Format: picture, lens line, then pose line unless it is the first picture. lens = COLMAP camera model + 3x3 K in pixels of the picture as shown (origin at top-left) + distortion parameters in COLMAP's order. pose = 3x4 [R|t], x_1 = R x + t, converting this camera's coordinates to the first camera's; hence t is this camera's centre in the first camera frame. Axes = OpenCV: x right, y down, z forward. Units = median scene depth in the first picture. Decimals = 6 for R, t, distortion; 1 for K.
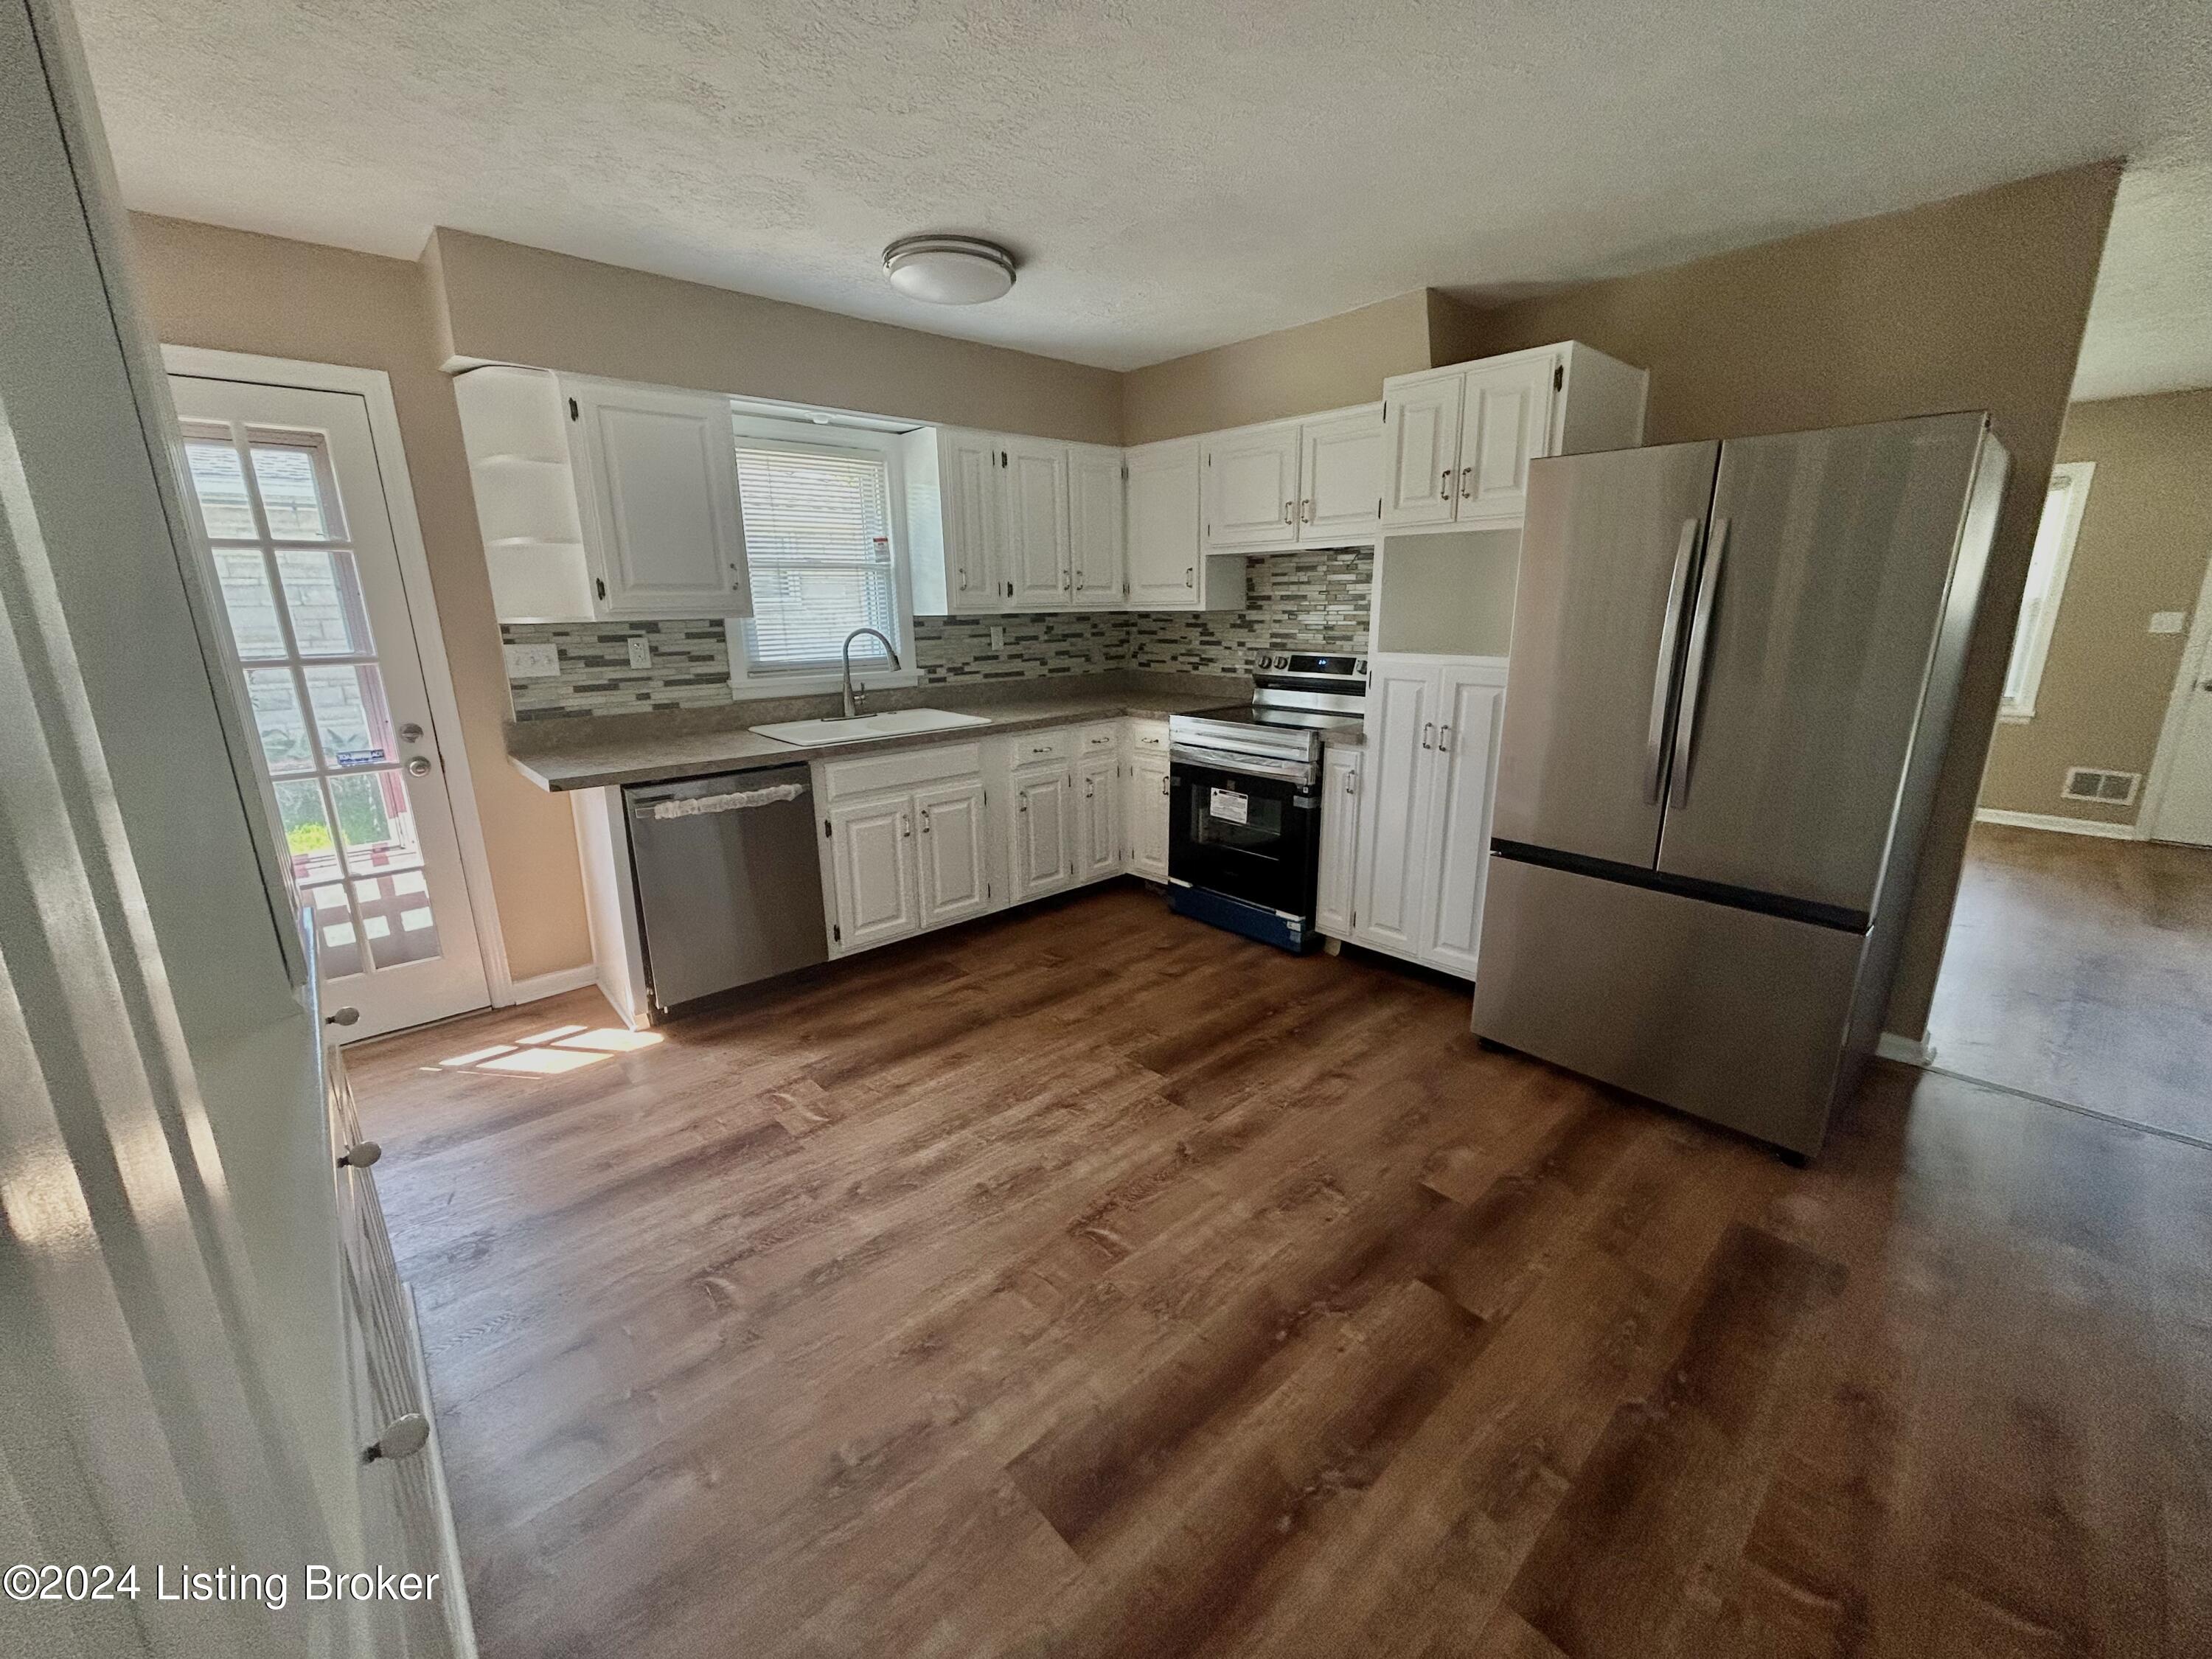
lens RADIAL K [[892.1, 0, 1110.8], [0, 892.1, 827.4], [0, 0, 1]] dist [-0.000437, 0.000176]
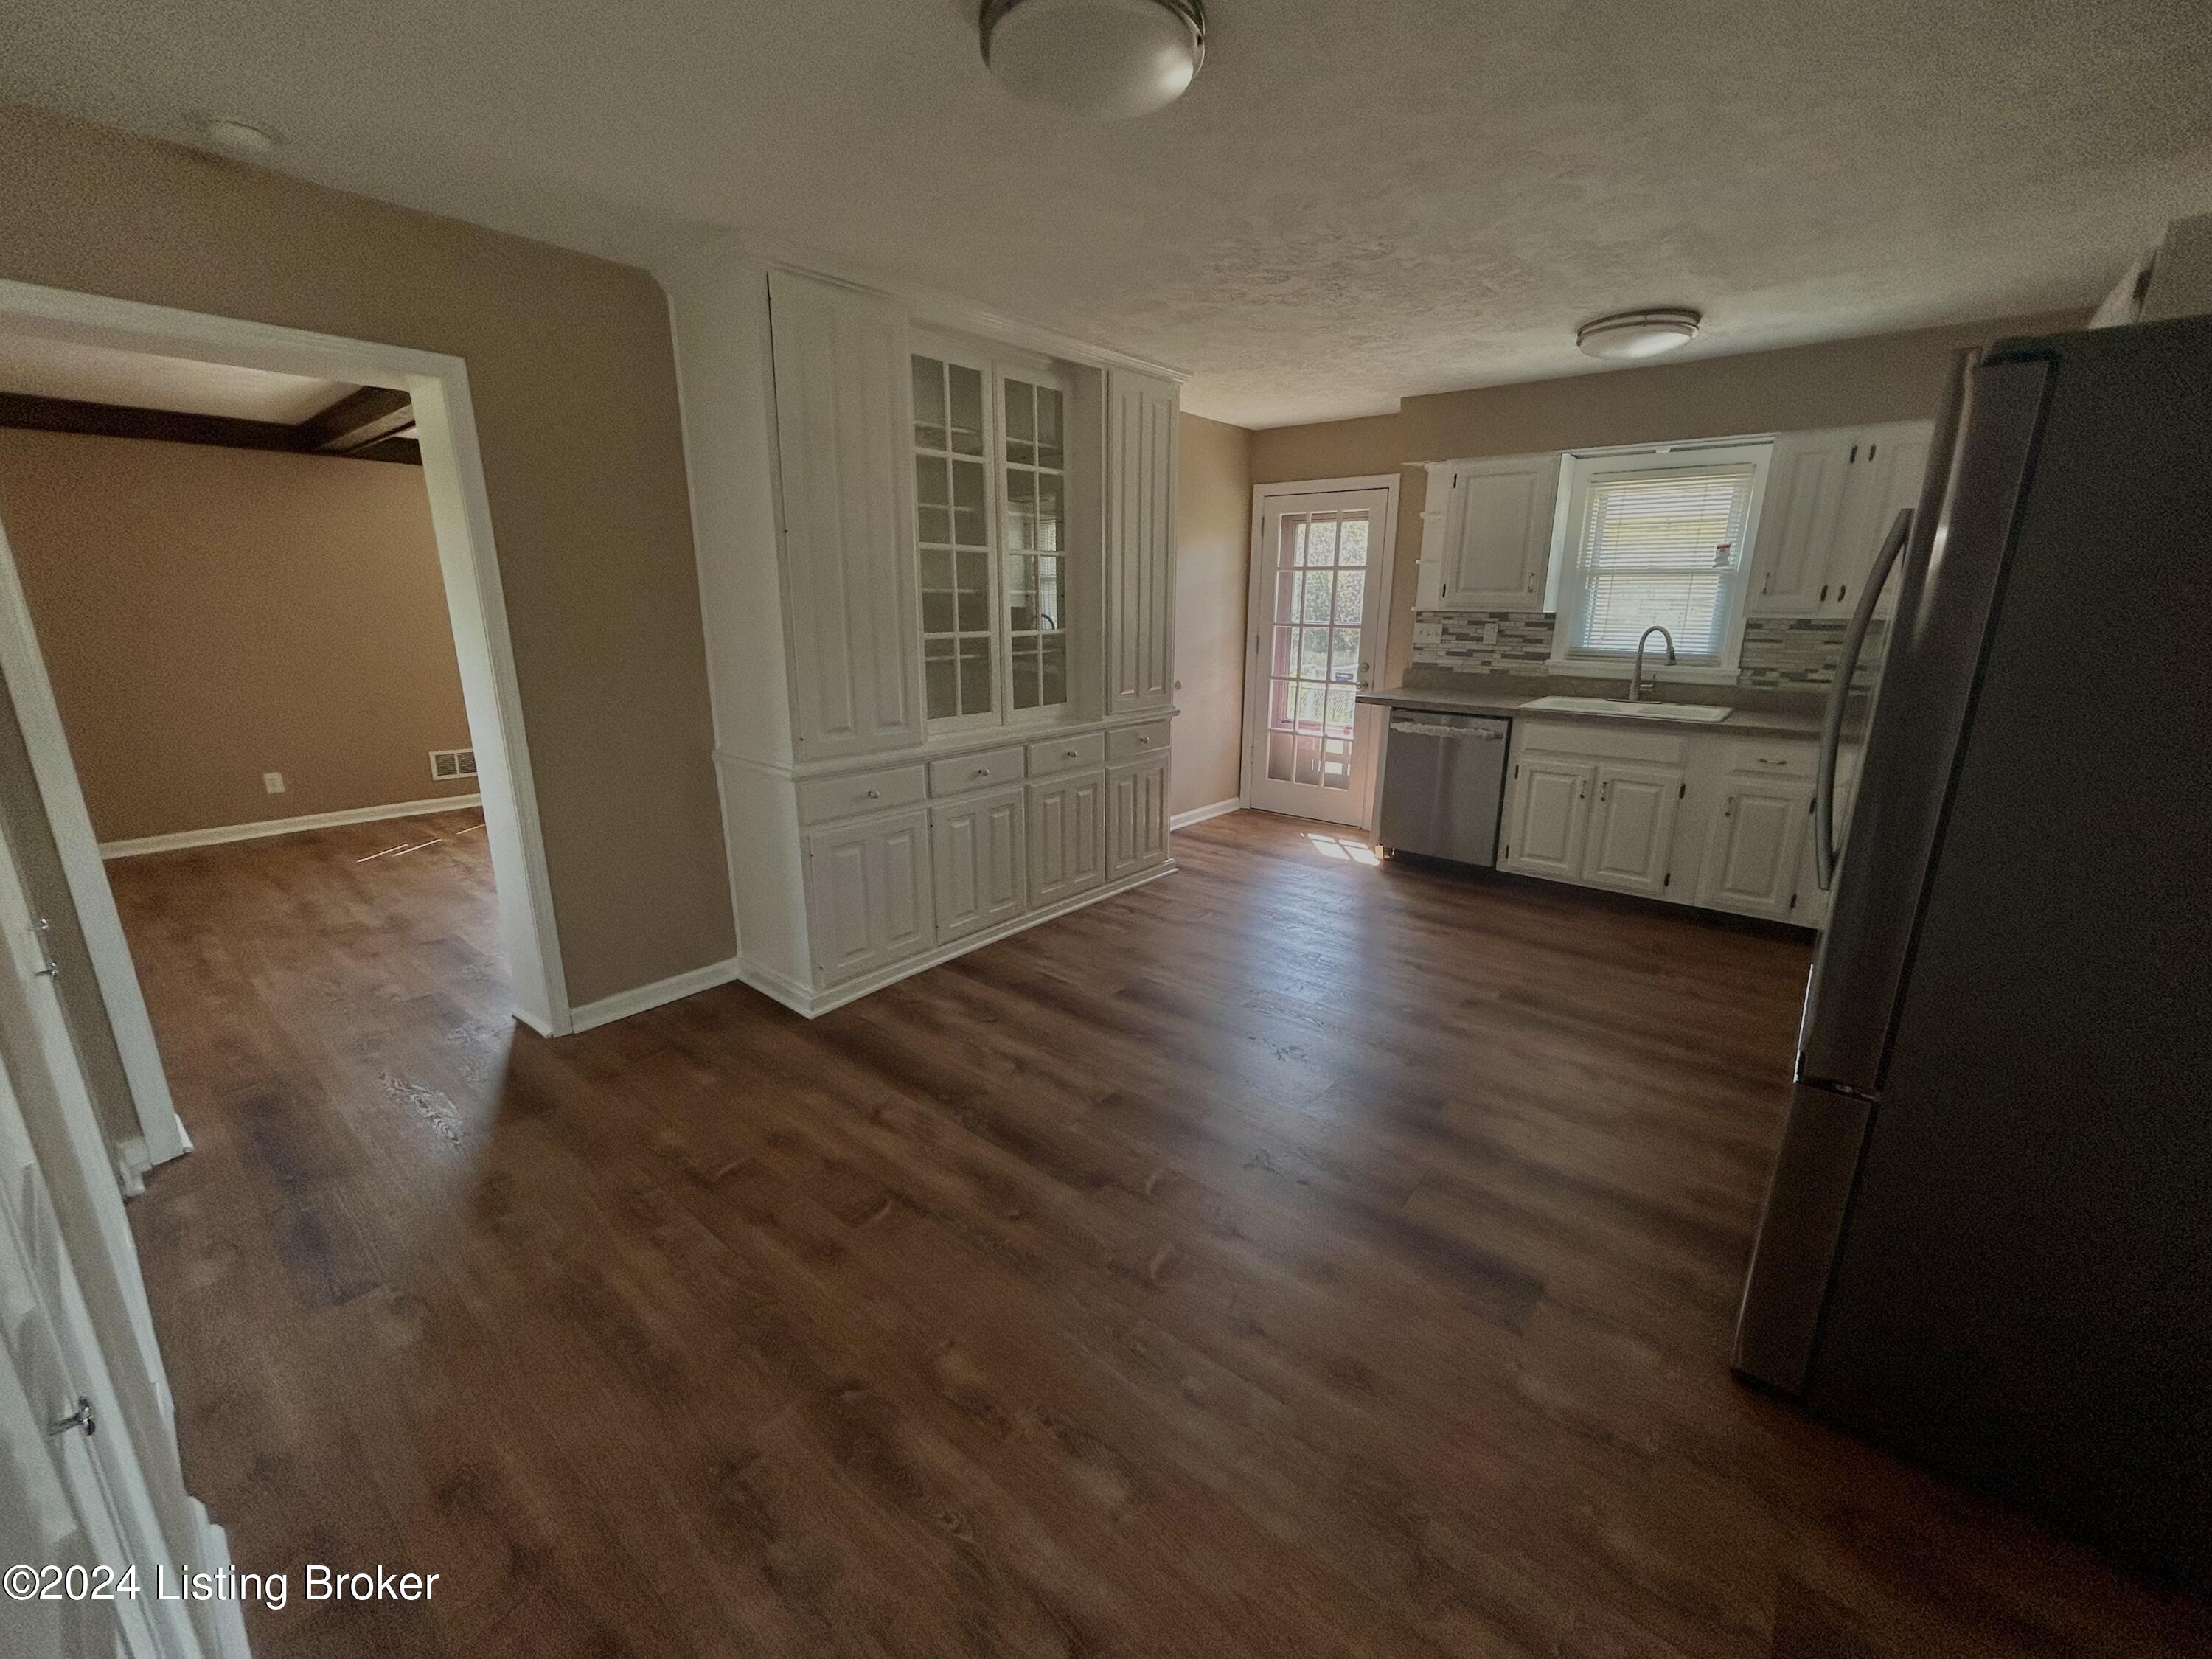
lens RADIAL K [[891.5, 0, 1111.6], [0, 891.5, 827.2], [0, 0, 1]] dist [-0.000236, -0.000047]
pose [[0.141868, 0.261677, -0.954672, 0.925664], [-0.255804, 0.941360, 0.220015, -0.060965], [0.956262, 0.212996, 0.200487, 0.180693]]
